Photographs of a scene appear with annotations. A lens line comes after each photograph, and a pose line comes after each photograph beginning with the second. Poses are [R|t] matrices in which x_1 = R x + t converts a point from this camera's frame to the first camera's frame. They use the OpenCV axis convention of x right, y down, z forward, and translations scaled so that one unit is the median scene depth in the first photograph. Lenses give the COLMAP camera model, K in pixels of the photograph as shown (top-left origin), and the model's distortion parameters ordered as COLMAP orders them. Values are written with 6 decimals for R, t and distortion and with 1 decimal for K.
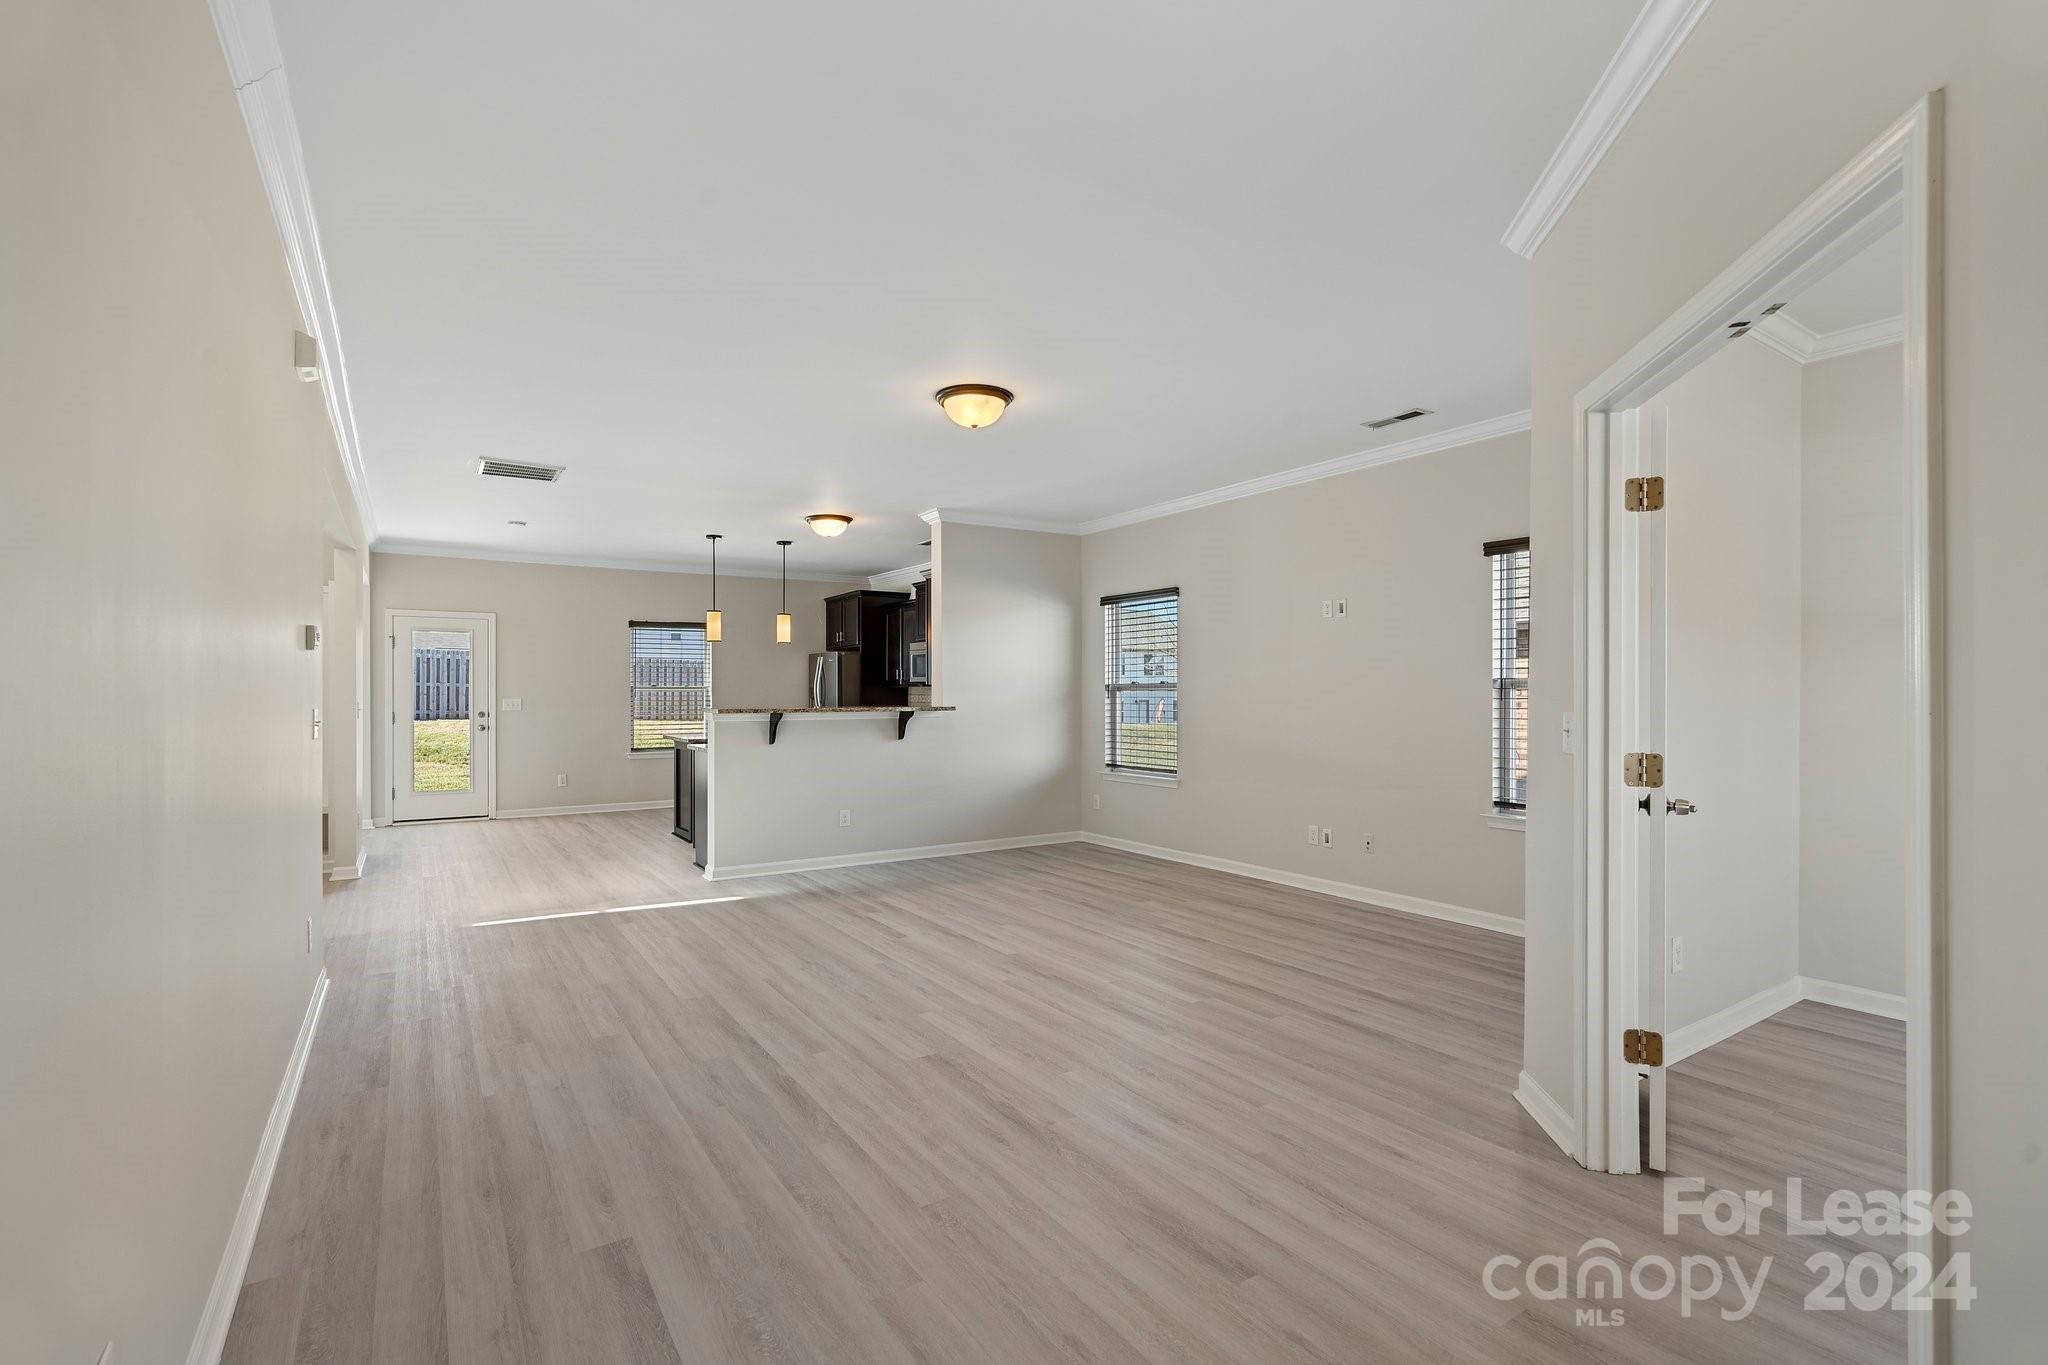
lens RADIAL K [[931.4, 0, 995.7], [0, 931.4, 692.8], [0, 0, 1]] dist [-0.005036, 0.001145]
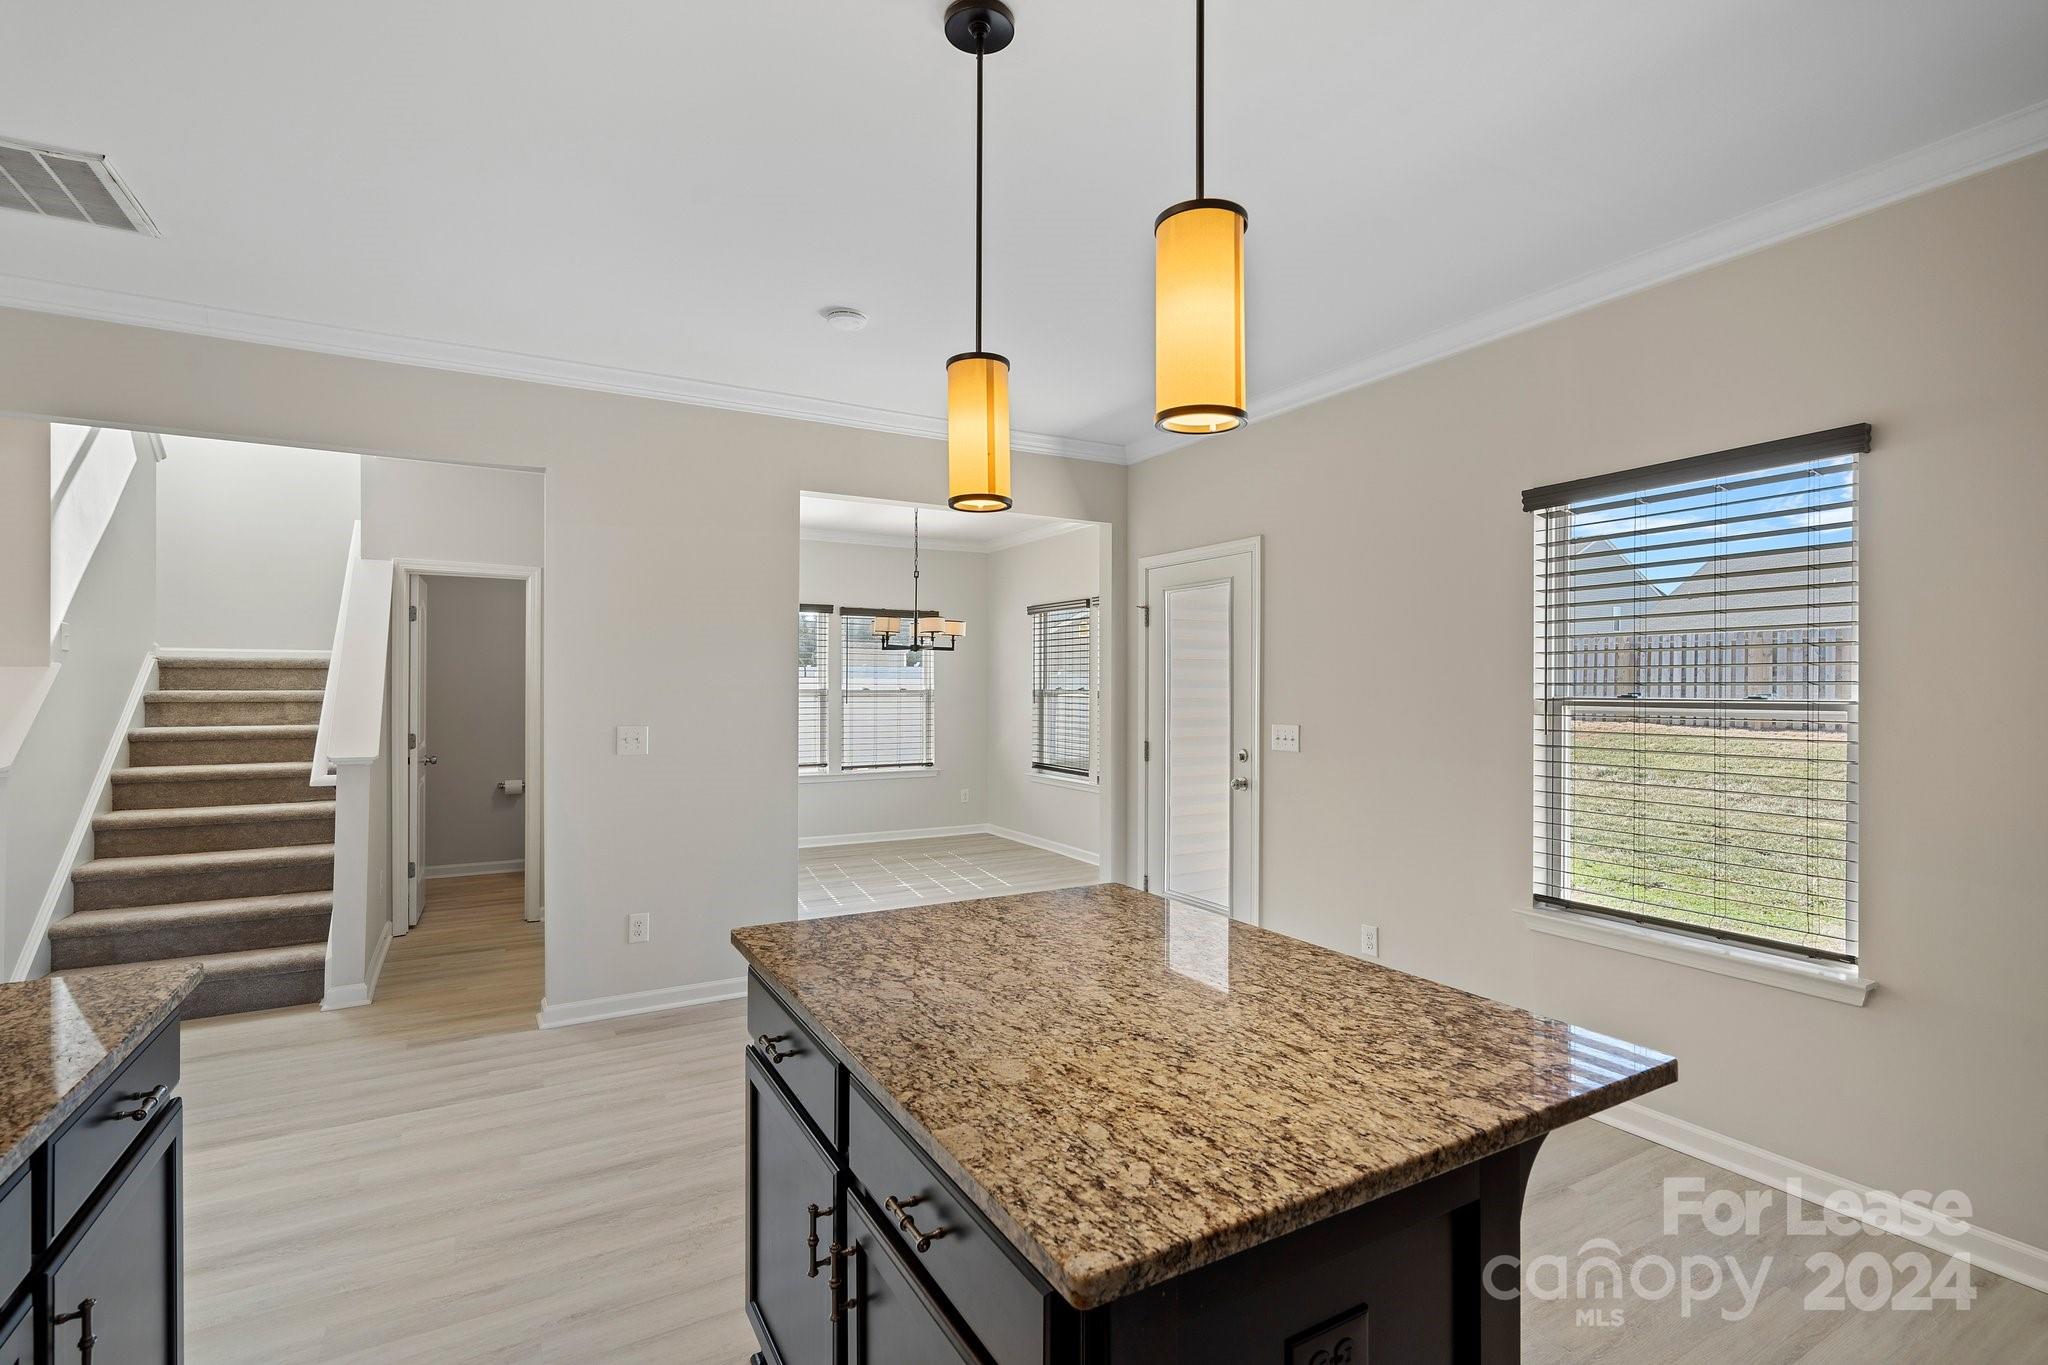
lens RADIAL K [[931.4, 0, 1022.9], [0, 931.4, 690.1], [0, 0, 1]] dist [-0.005036, 0.001145]
pose [[-0.050473, 0.002090, -0.998723, -0.167658], [-0.003274, 0.999992, 0.002258, -0.021760], [0.998720, 0.003384, -0.050466, 1.948737]]
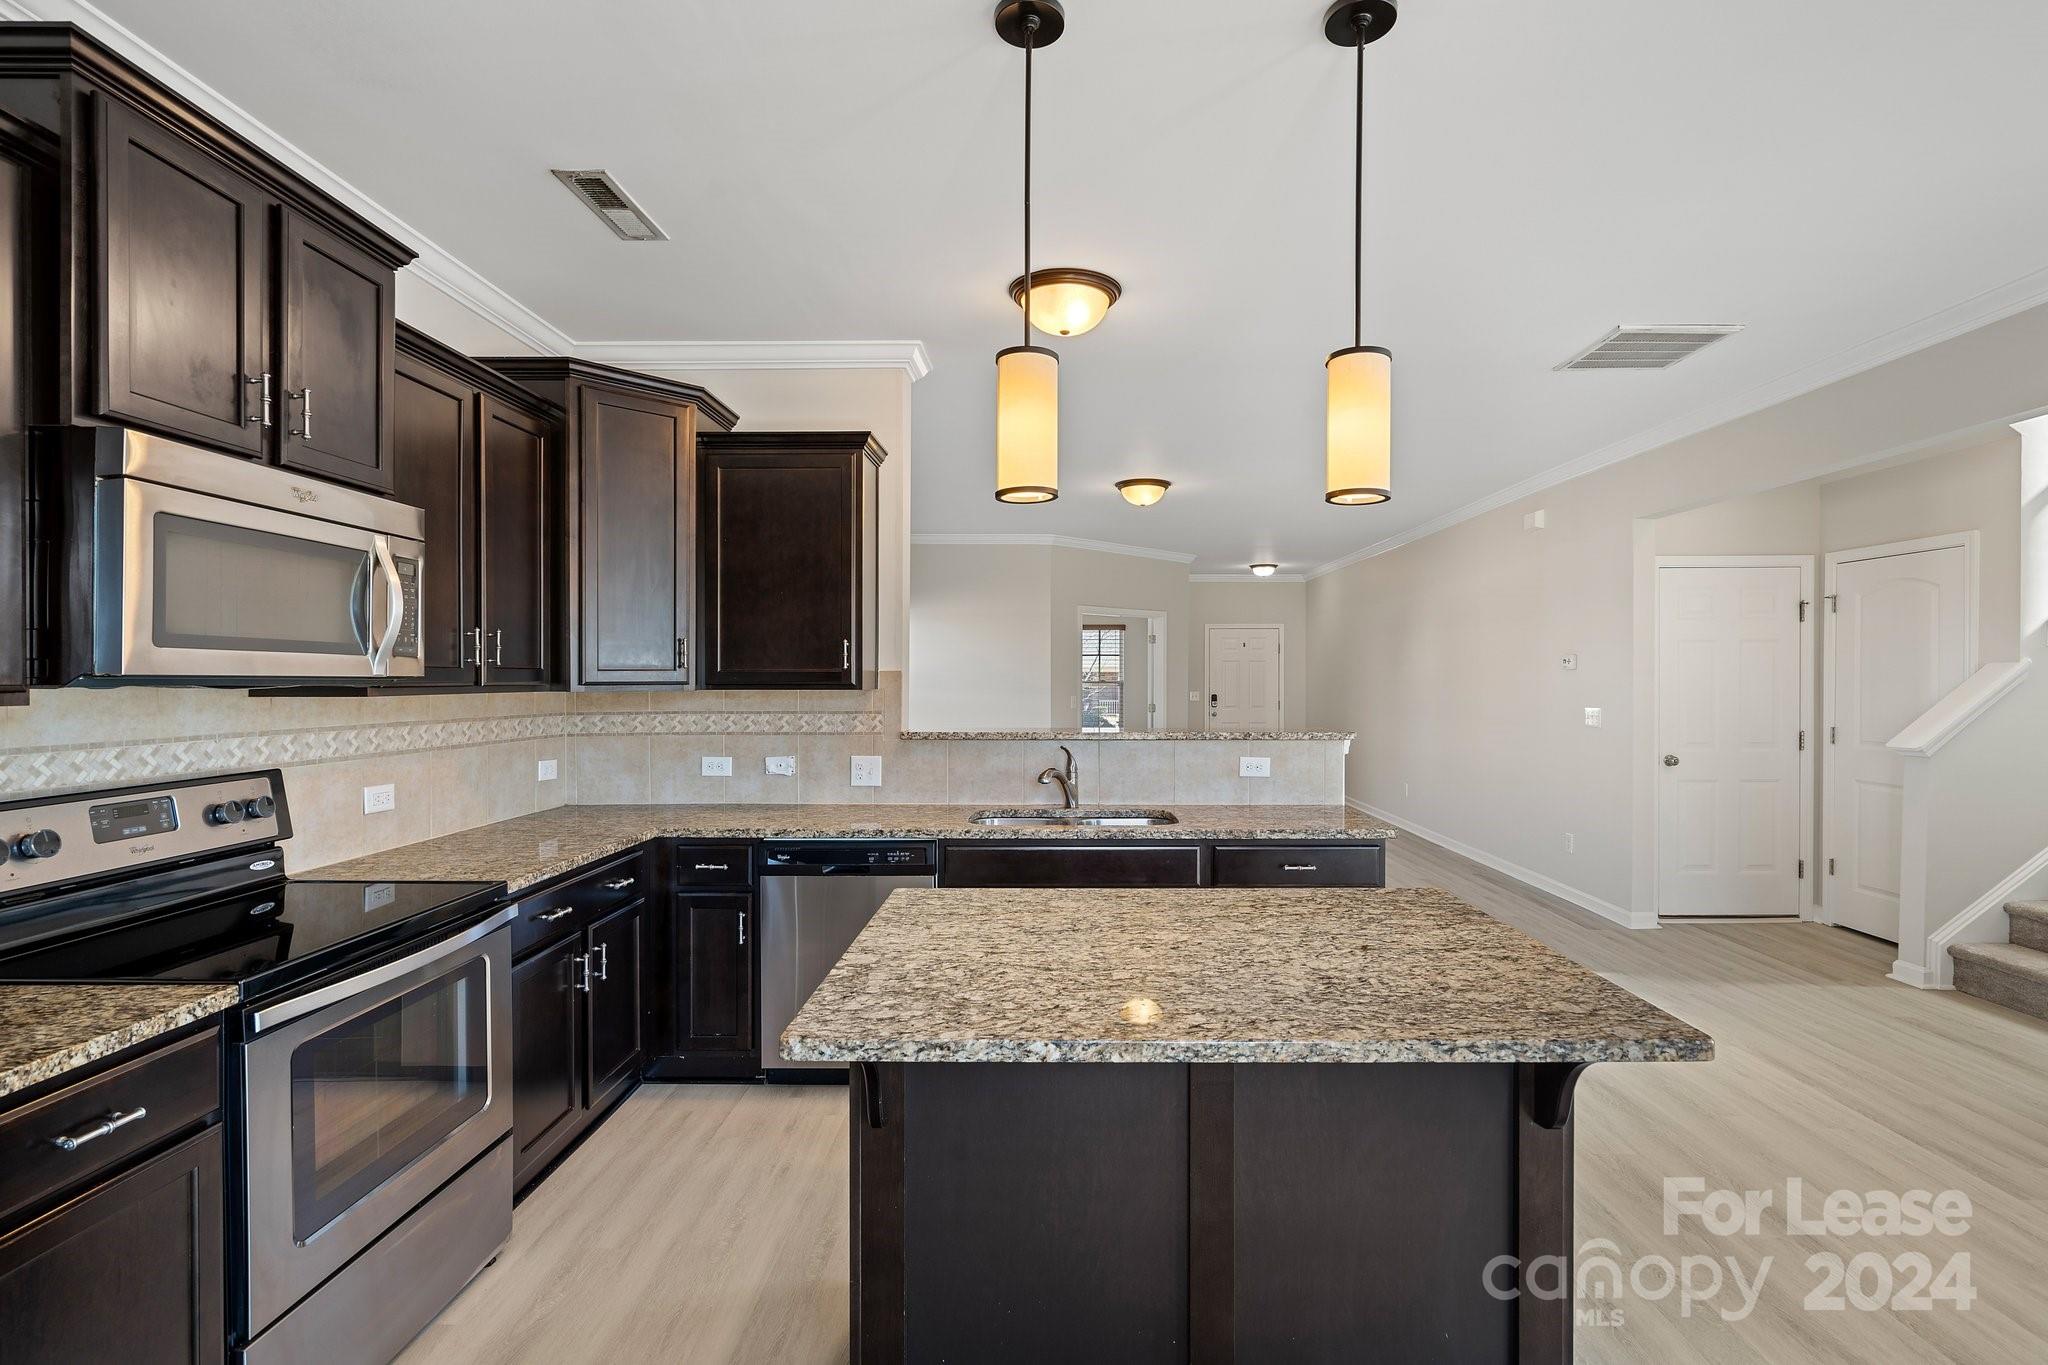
lens RADIAL K [[931.4, 0, 1041.5], [0, 931.4, 685.1], [0, 0, 1]] dist [-0.005036, 0.001145]
pose [[-0.840110, -0.001457, 0.542414, -0.678578], [0.001882, 0.999983, 0.005601, -0.022958], [-0.542413, 0.005726, -0.840092, 2.327746]]
